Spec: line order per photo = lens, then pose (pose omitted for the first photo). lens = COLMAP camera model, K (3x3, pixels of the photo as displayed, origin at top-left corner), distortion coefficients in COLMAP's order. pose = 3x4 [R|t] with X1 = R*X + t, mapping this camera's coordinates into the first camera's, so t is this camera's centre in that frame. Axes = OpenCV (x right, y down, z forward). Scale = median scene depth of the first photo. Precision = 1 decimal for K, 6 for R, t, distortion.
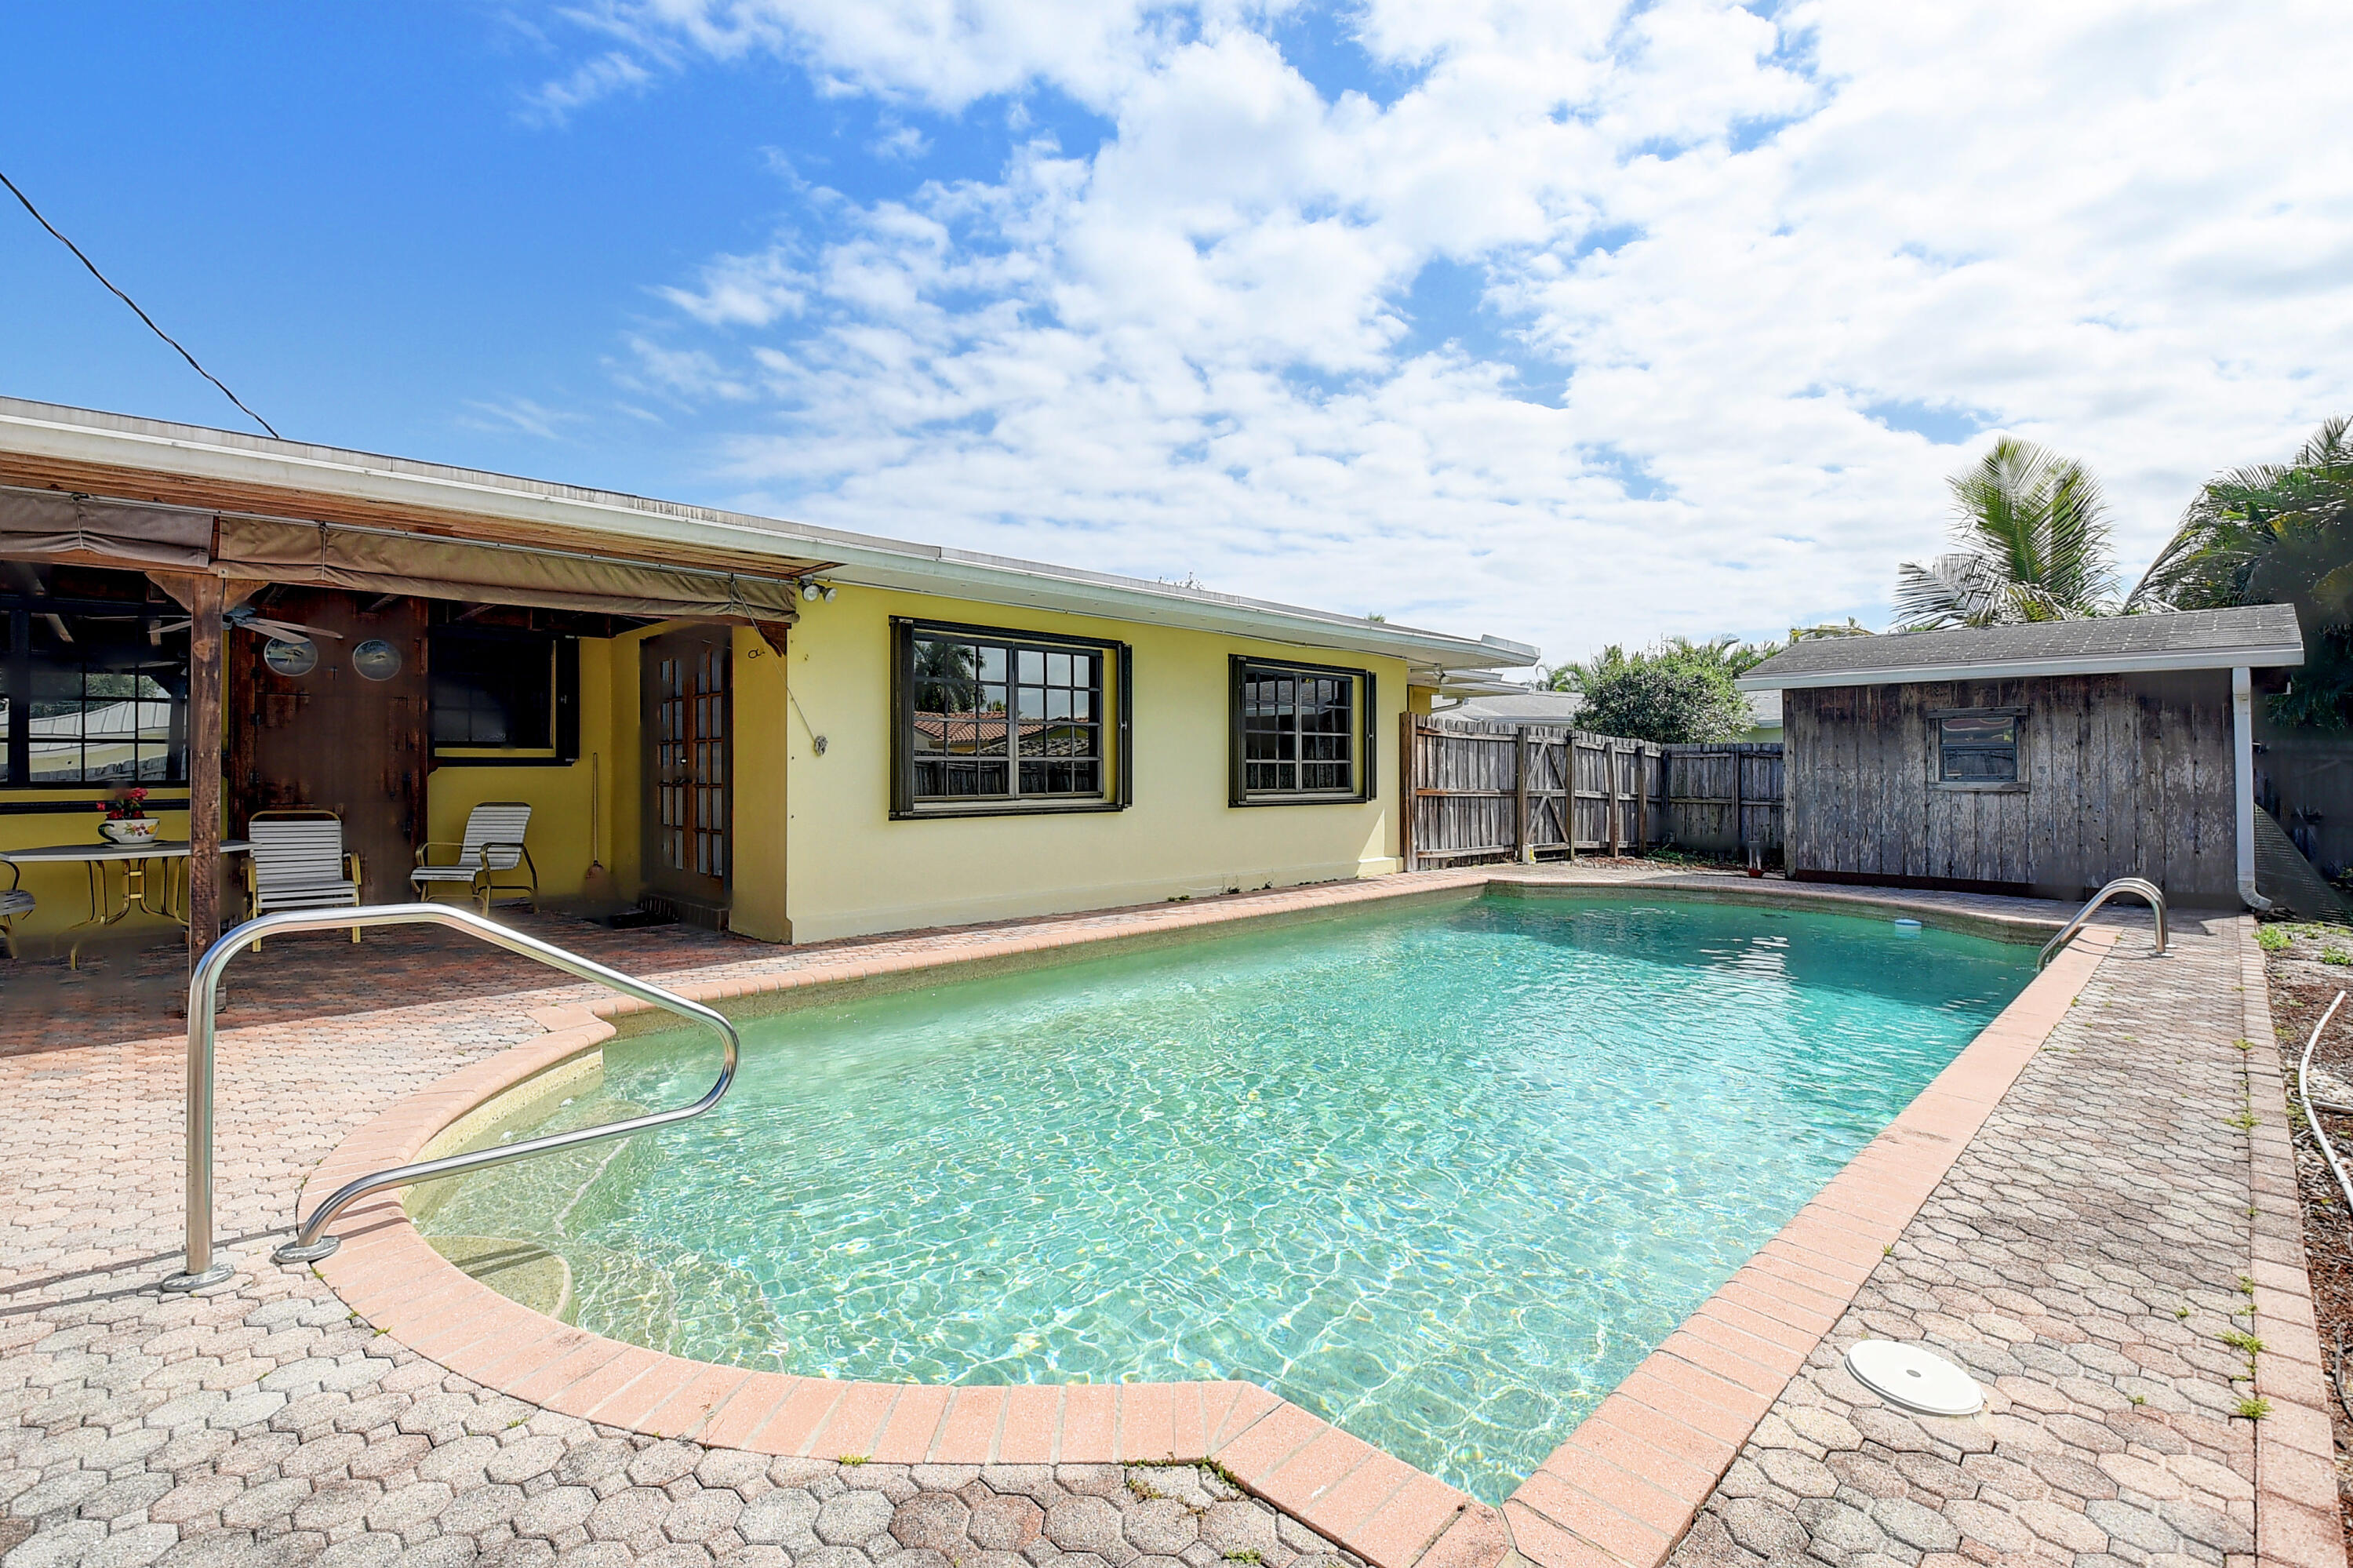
lens RADIAL K [[1060.1, 0, 1188.6], [0, 1060.1, 769.6], [0, 0, 1]] dist [-0.000110, -0.015155]
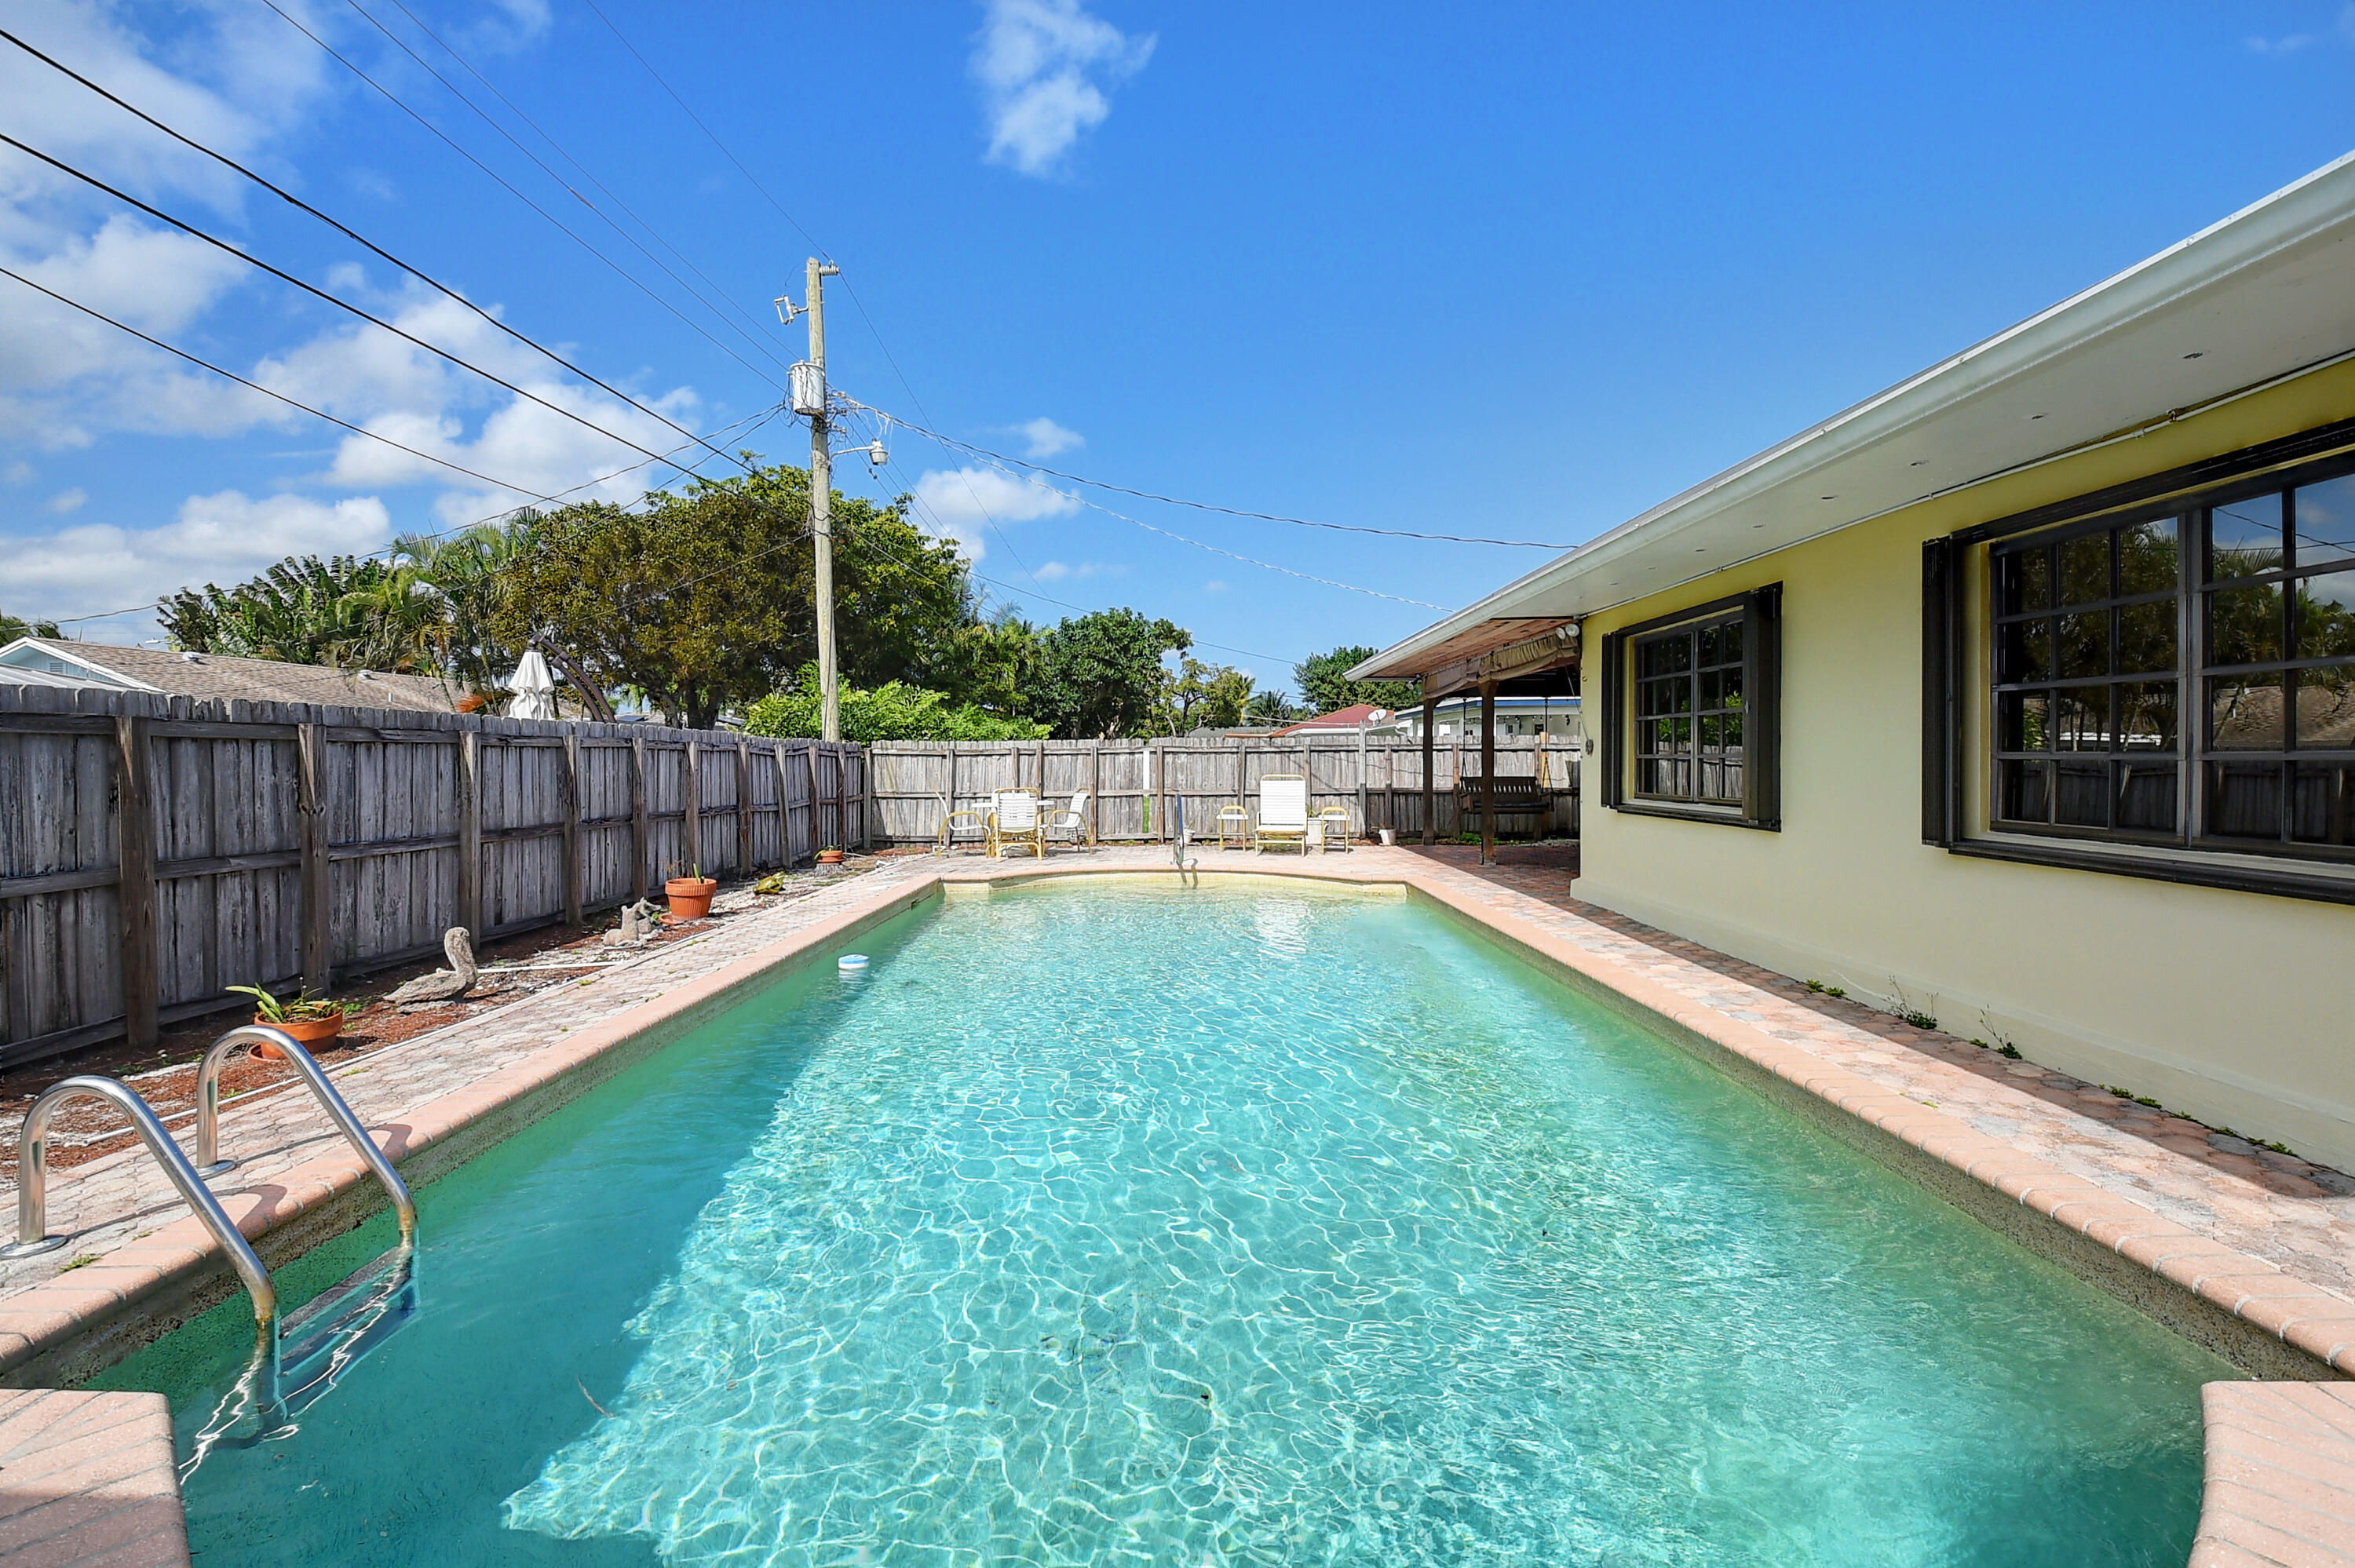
lens RADIAL K [[1060.8, 0, 1162.6], [0, 1060.8, 770.0], [0, 0, 1]] dist [-0.000110, -0.015155]
pose [[-0.721669, 0.006988, -0.692203, 0.619146], [-0.002252, 0.999920, 0.012442, -0.006803], [0.692235, 0.010538, -0.721596, 1.080496]]
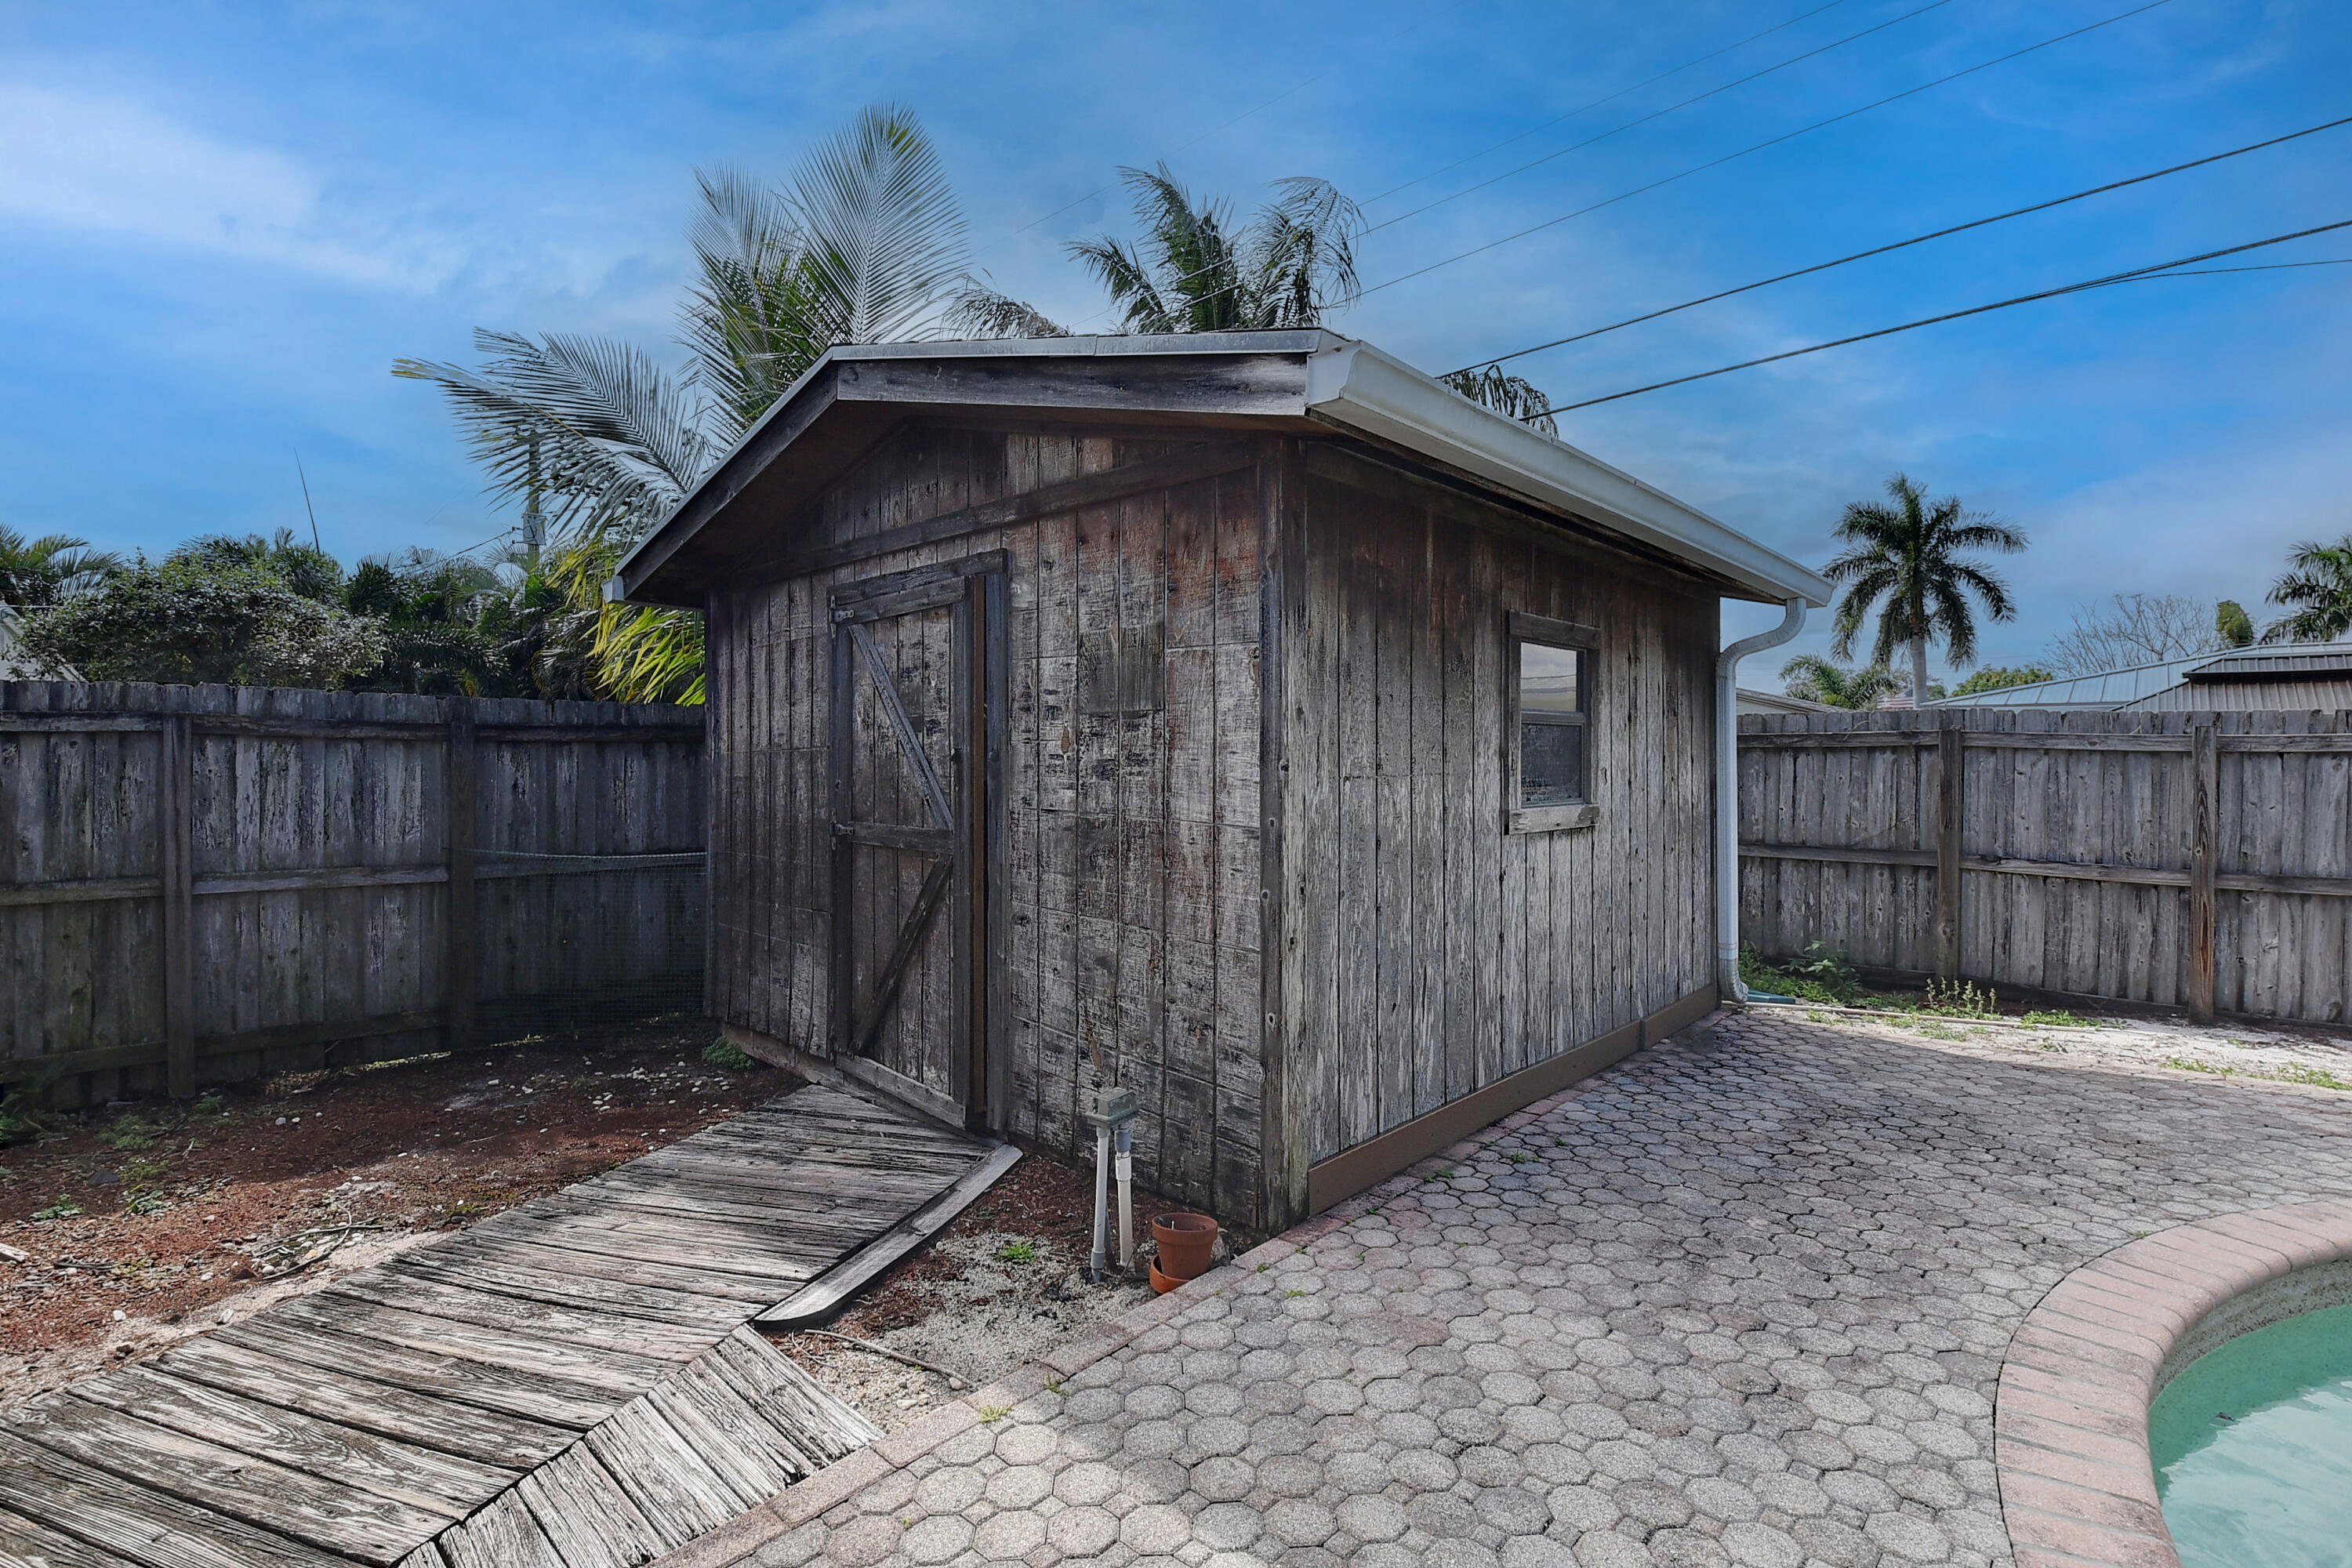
lens RADIAL K [[1088.0, 0, 1180.2], [0, 1088.0, 763.1], [0, 0, 1]] dist [-0.021581, -0.001970]
pose [[-0.020848, -0.008627, 0.999745, 0.360226], [-0.000511, 0.999963, 0.008618, -0.010246], [-0.999783, -0.000331, -0.020851, 1.201183]]
